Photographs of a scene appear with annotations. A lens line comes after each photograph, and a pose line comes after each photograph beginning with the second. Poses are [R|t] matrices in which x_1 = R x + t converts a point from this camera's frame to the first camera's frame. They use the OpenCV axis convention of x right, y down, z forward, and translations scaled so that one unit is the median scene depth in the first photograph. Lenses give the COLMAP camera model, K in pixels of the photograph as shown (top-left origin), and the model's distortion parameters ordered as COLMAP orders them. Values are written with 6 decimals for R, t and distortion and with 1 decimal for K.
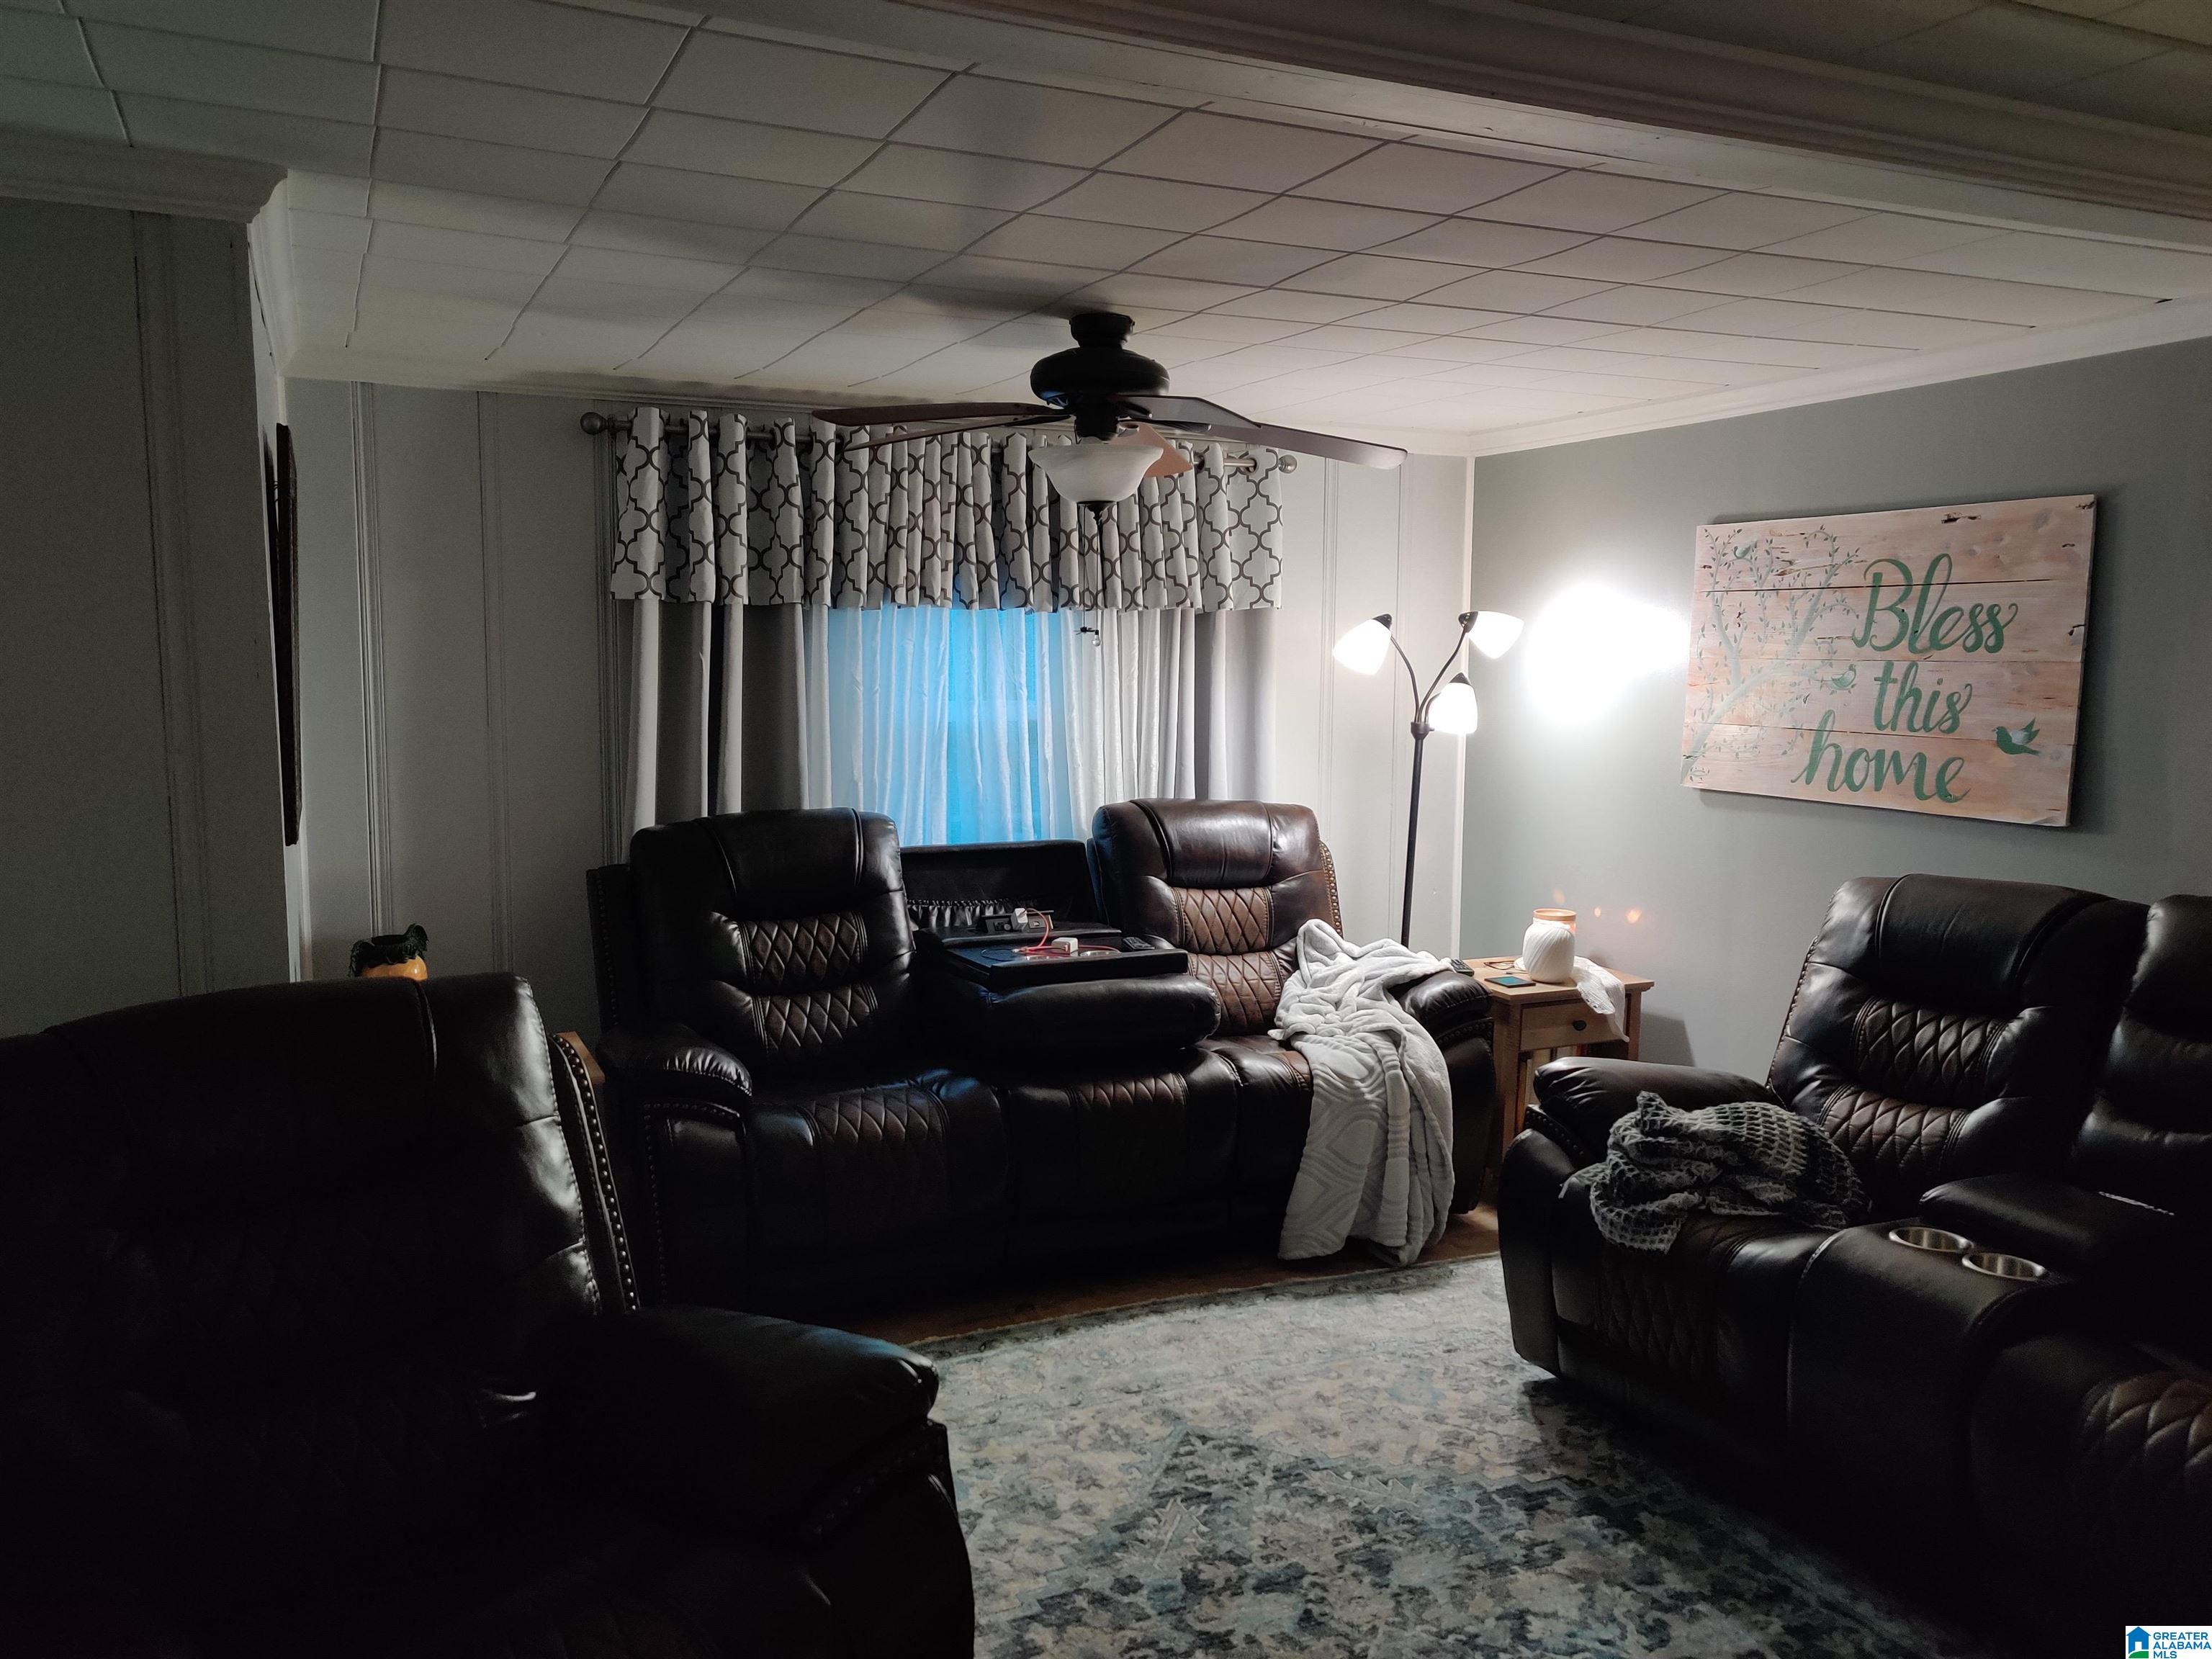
lens RADIAL K [[1710.1, 0, 1116.3], [0, 1710.1, 828.2], [0, 0, 1]] dist [0.068216, -0.002537]
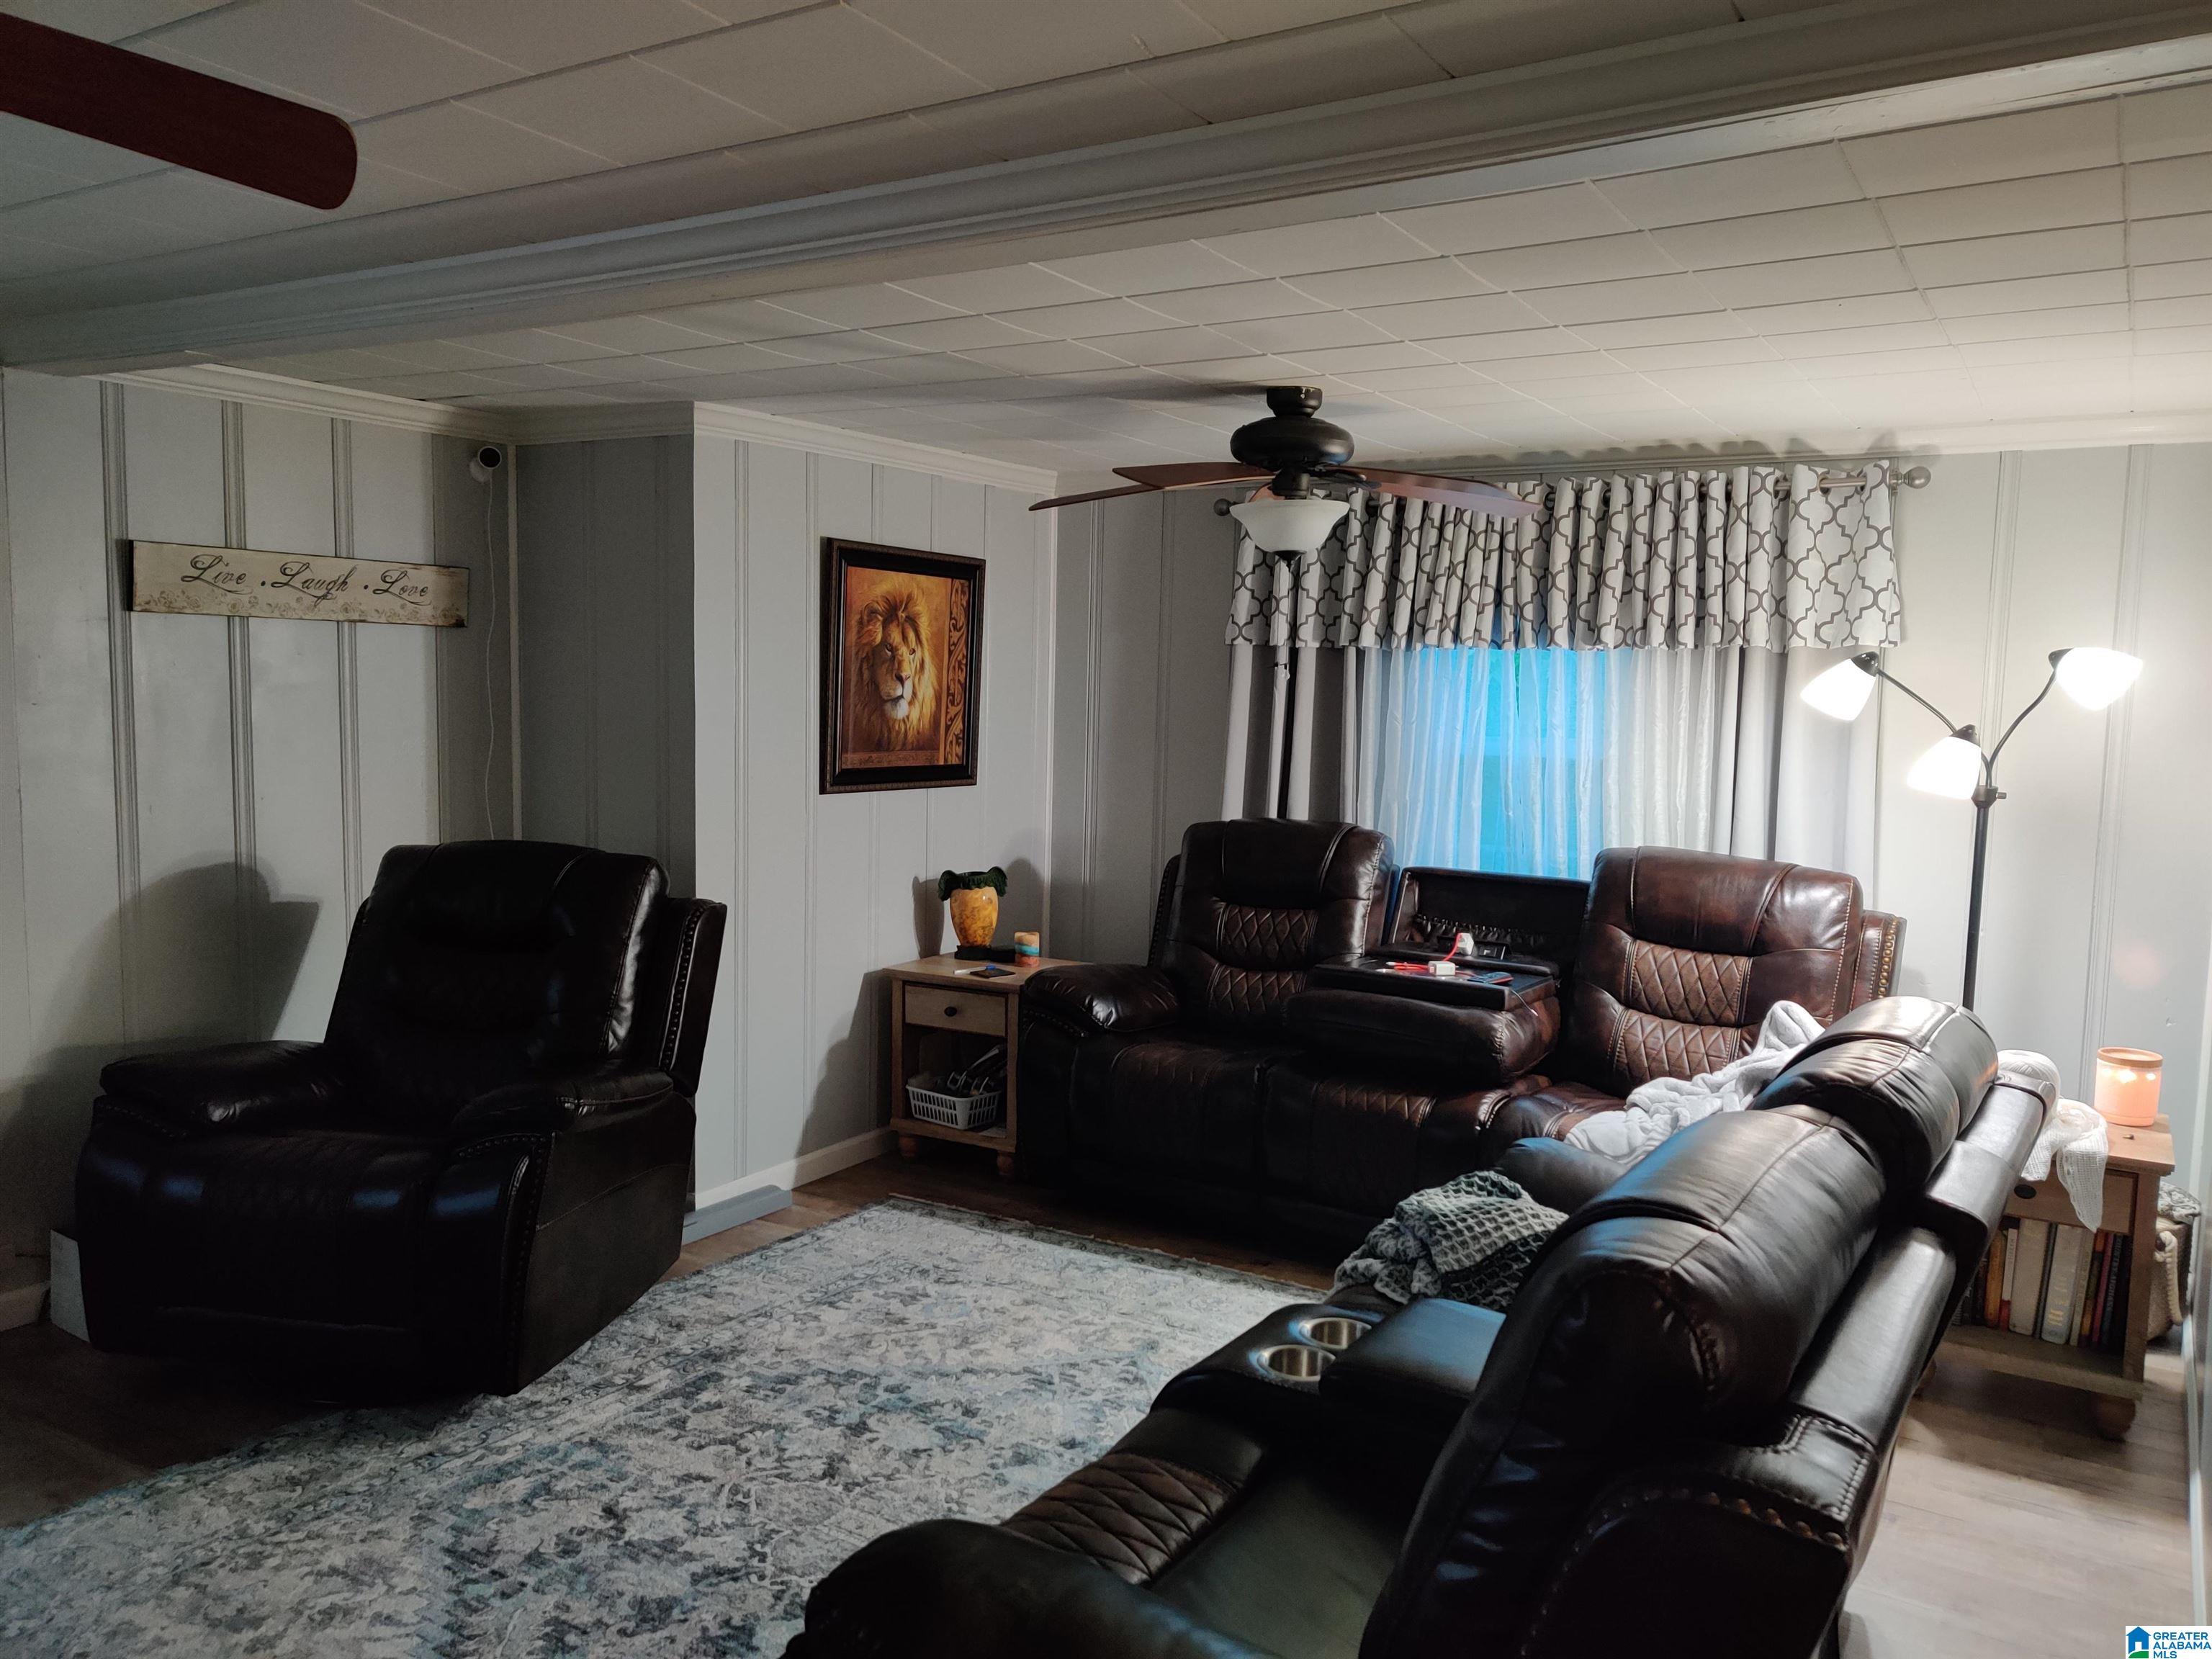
lens RADIAL K [[1710.1, 0, 1116.5], [0, 1710.1, 832.4], [0, 0, 1]] dist [0.068216, -0.002537]
pose [[0.536849, 0.083692, -0.839517, 0.722941], [-0.110206, 0.993498, 0.028569, -0.021532], [0.836450, 0.077182, 0.542582, 0.252555]]
